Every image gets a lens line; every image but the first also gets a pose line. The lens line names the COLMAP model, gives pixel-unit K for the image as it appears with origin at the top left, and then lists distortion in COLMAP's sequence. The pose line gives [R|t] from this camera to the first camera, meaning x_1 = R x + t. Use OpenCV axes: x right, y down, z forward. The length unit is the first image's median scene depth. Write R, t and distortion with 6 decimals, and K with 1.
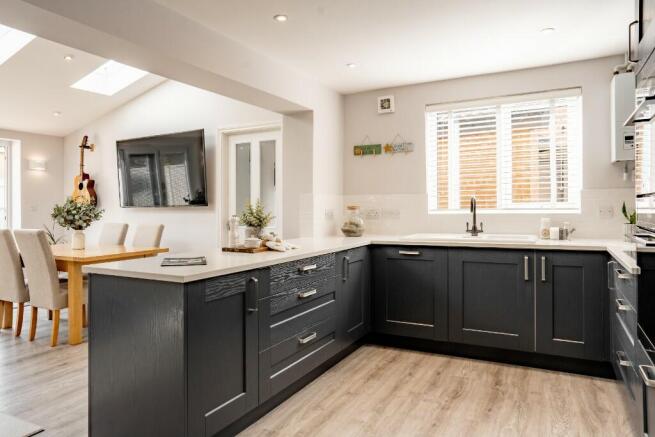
lens RADIAL K [[445.4, 0, 324.0], [0, 445.4, 217.5], [0, 0, 1]] dist [-0.004279, 0.007672]
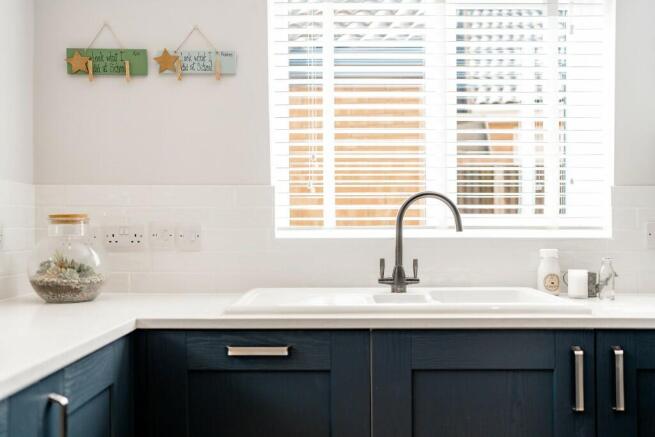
lens RADIAL K [[637.7, 0, 328.9], [0, 637.7, 251.6], [0, 0, 1]] dist [0.010285, 0.007302]
pose [[0.880778, -0.002395, 0.473523, 0.010798], [0.001060, 0.999995, 0.003086, 0.002775], [-0.473527, -0.002216, 0.880776, 0.571590]]
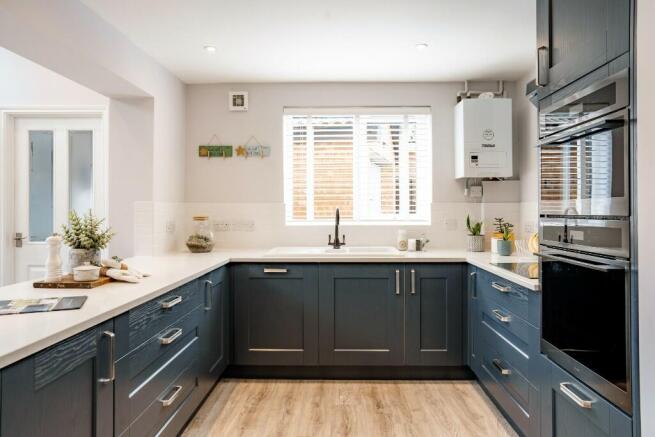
lens RADIAL K [[436.6, 0, 335.7], [0, 436.6, 217.9], [0, 0, 1]] dist [-0.023360, 0.005411]
pose [[0.890913, 0.002166, 0.454168, -0.099761], [0.001322, 0.999972, -0.007363, -0.019780], [-0.454171, 0.007160, 0.890886, 0.179424]]
